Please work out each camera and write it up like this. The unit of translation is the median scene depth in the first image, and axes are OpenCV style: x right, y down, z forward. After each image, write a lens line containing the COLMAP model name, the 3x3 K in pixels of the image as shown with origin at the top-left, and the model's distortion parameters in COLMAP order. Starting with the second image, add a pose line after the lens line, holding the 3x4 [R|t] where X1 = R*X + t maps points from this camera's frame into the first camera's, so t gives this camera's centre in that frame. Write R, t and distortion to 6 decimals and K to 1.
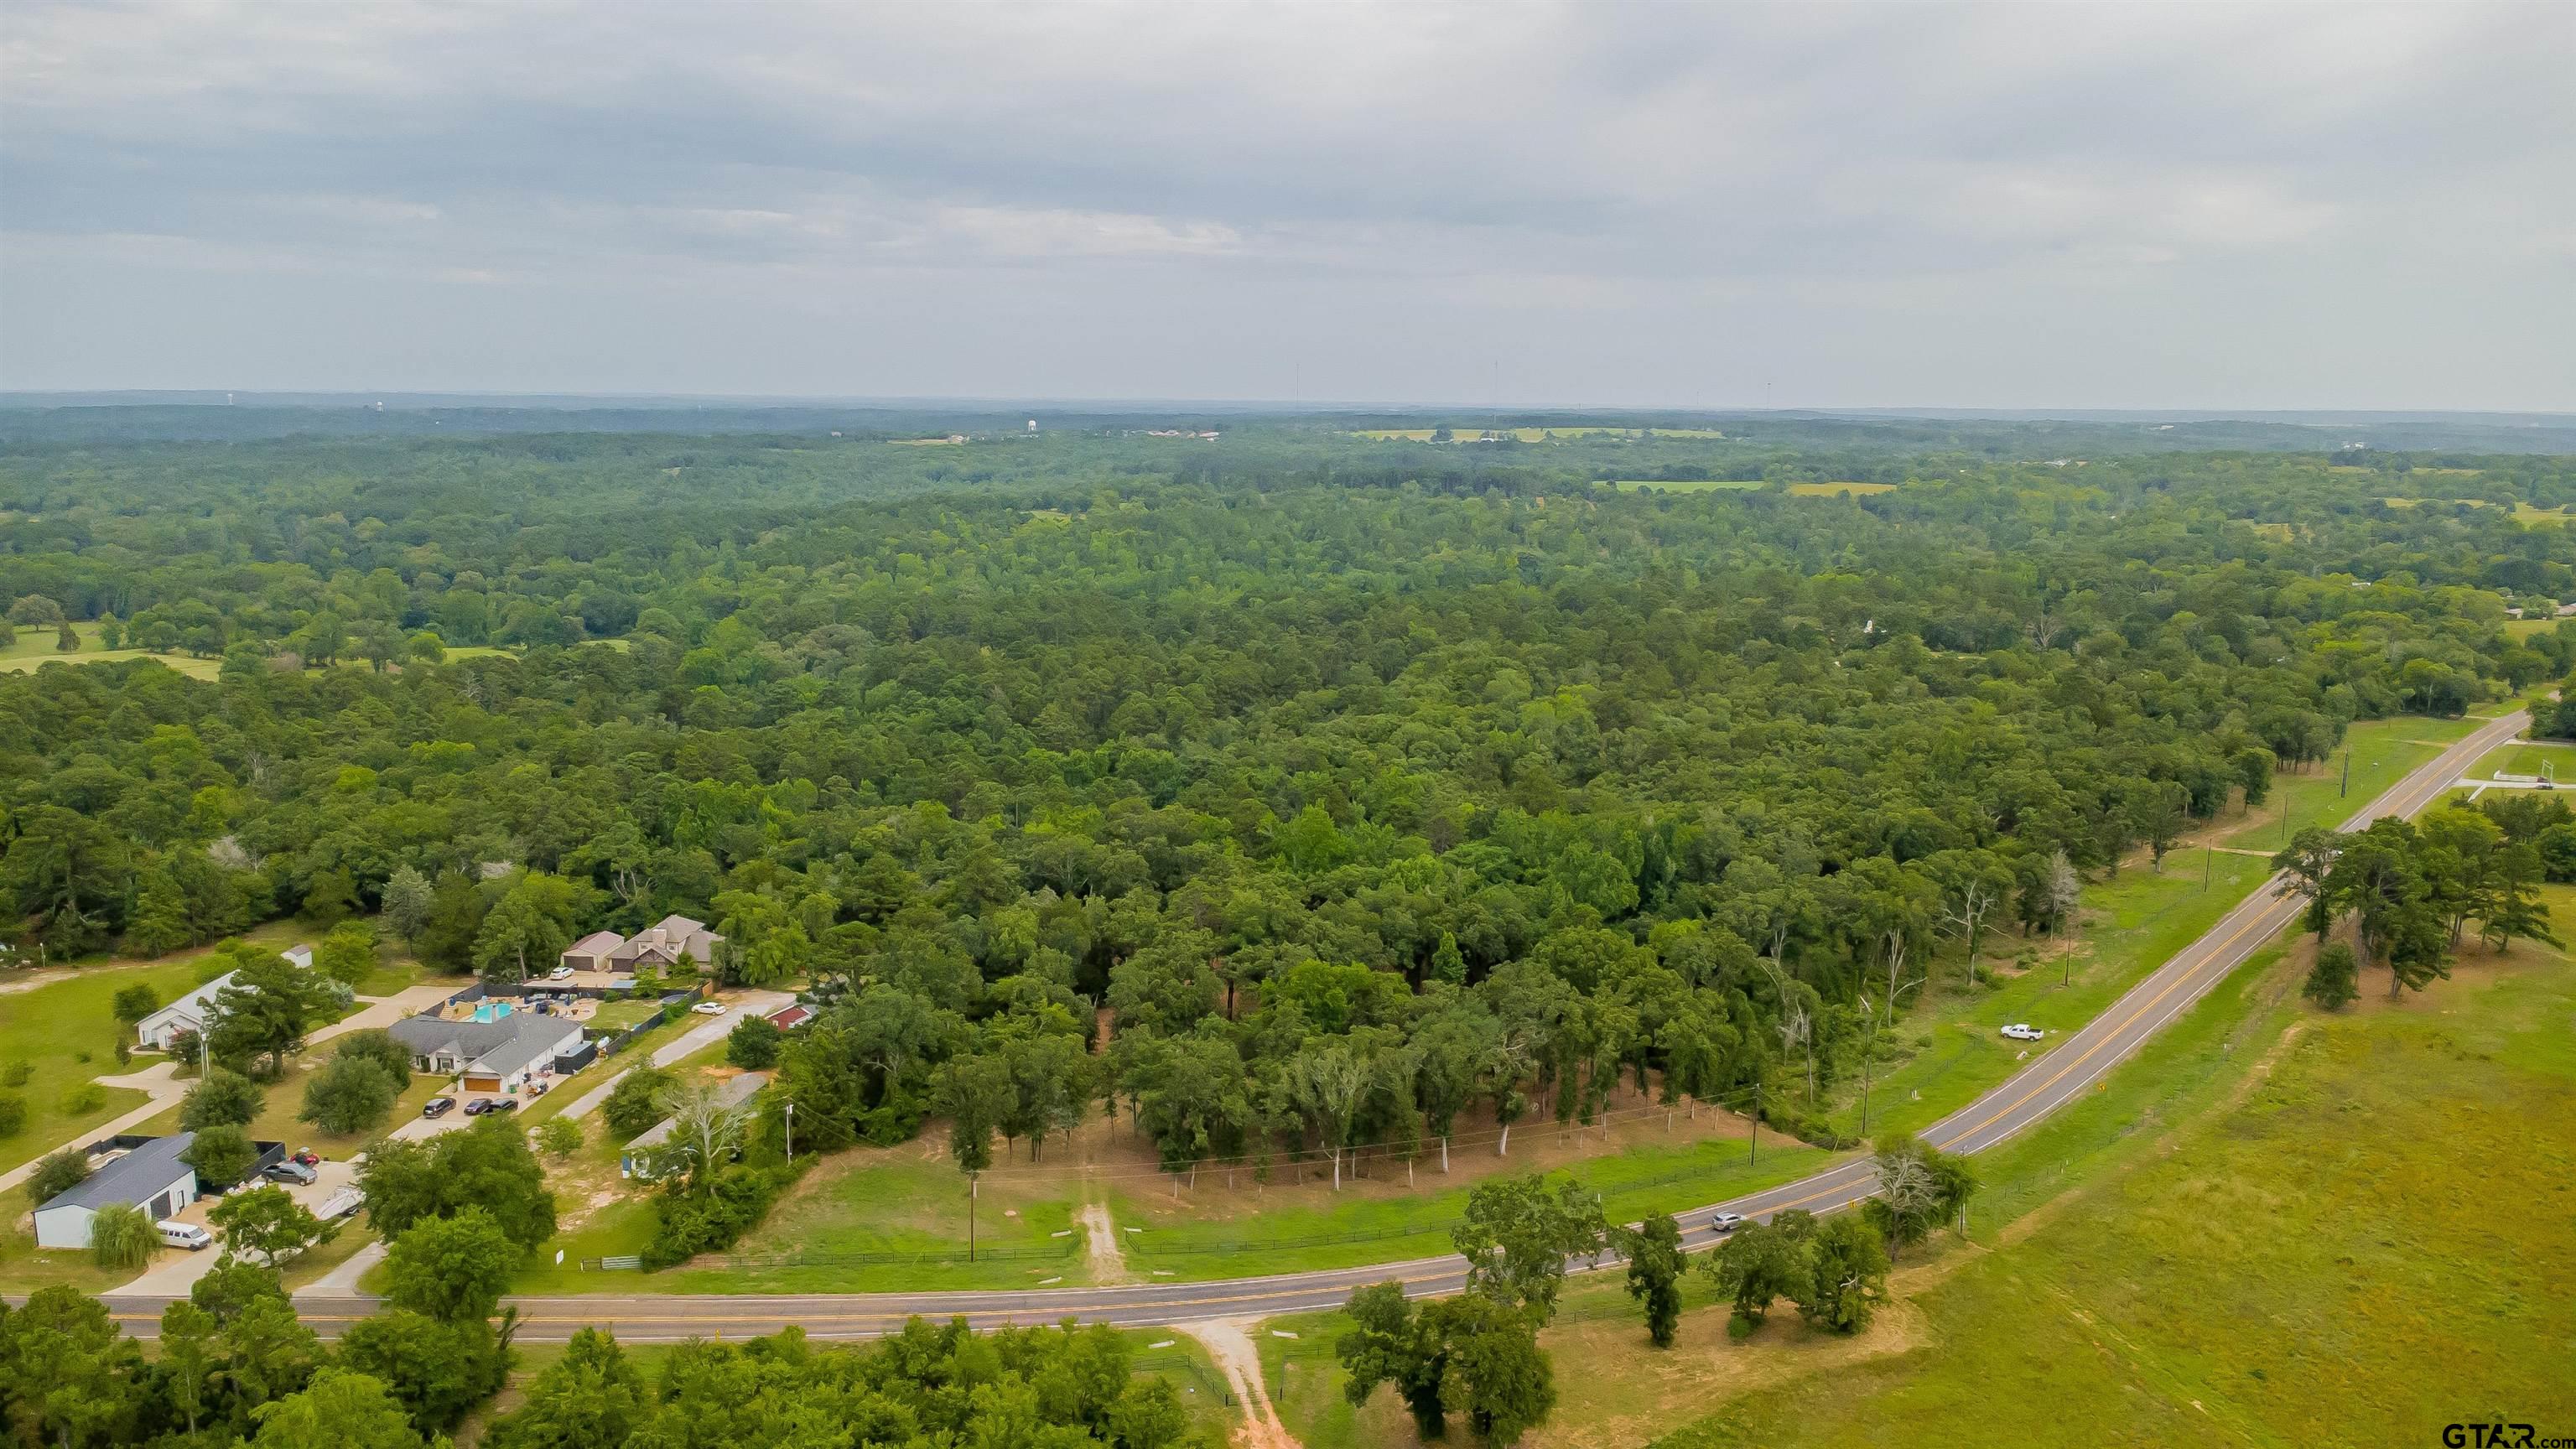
lens RADIAL K [[1852.3, 0, 1296.2], [0, 1852.3, 731.2], [0, 0, 1]] dist [0.022038, -0.051566]
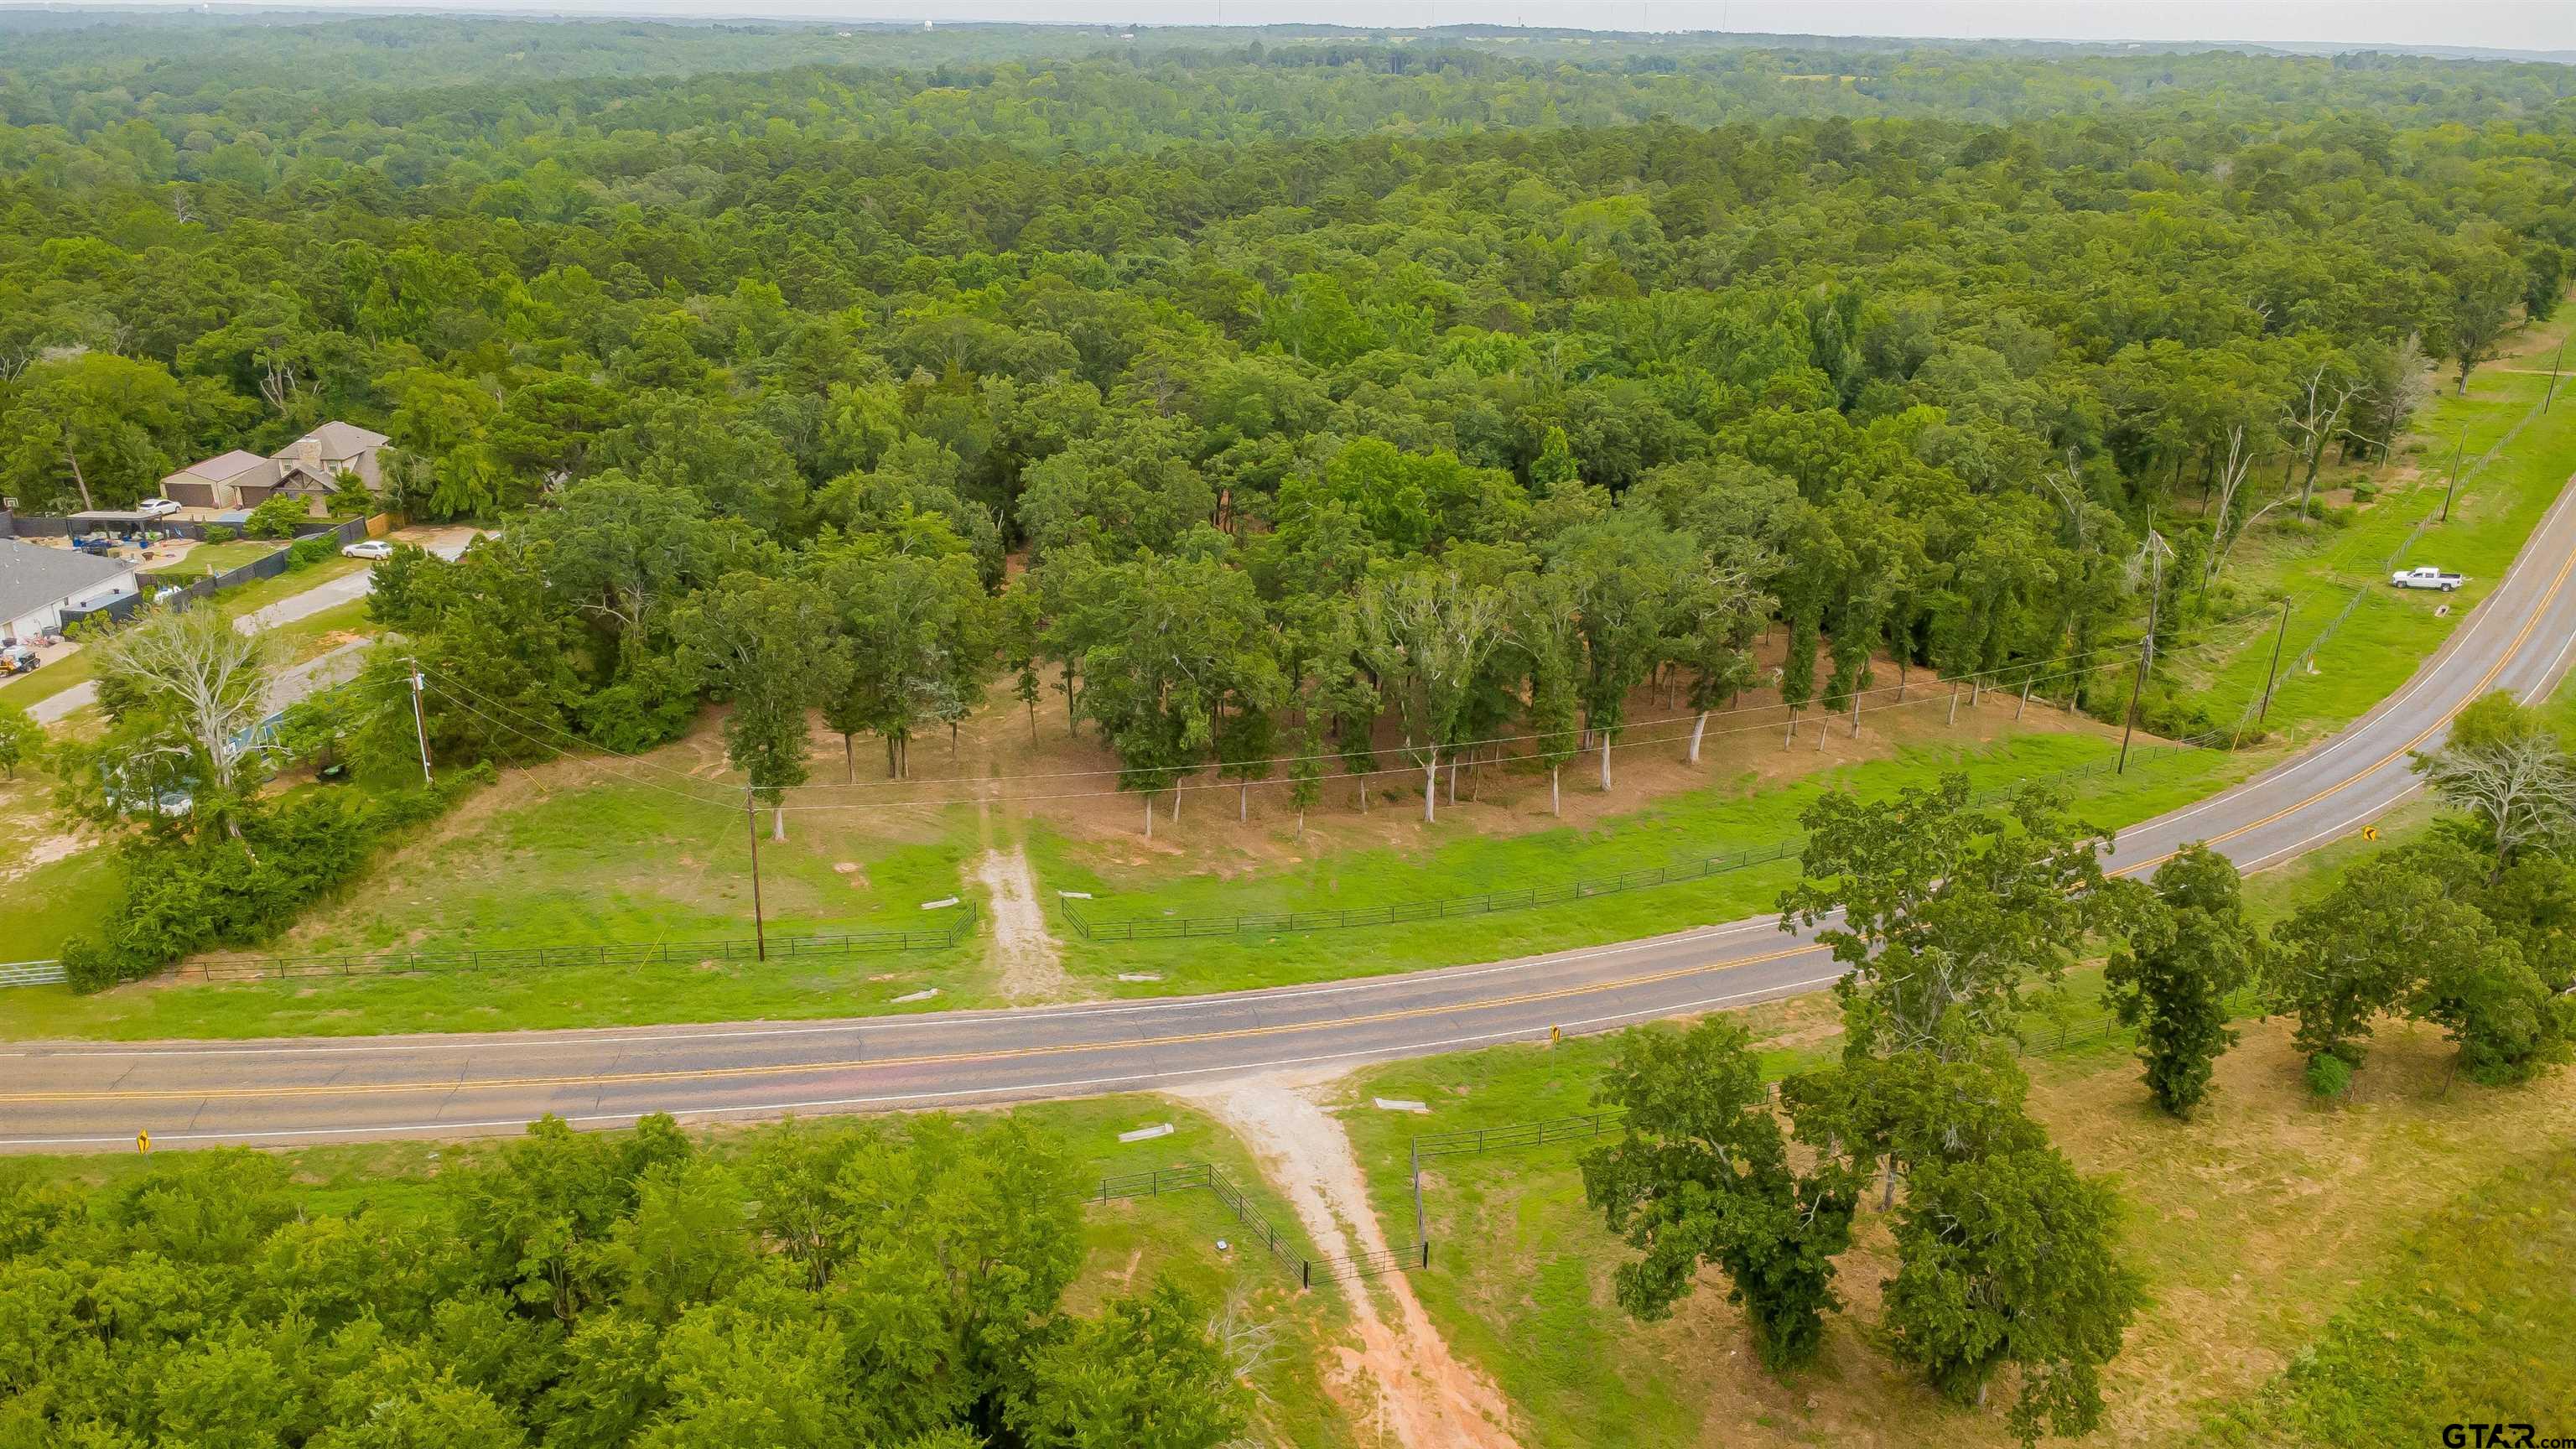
lens RADIAL K [[1852.3, 0, 1296.2], [0, 1852.3, 731.2], [0, 0, 1]] dist [0.022038, -0.051566]
pose [[0.999078, -0.008970, 0.041988, -0.042443], [0.001116, 0.983031, 0.183435, 0.114047], [-0.042921, -0.183219, 0.982135, 0.440294]]
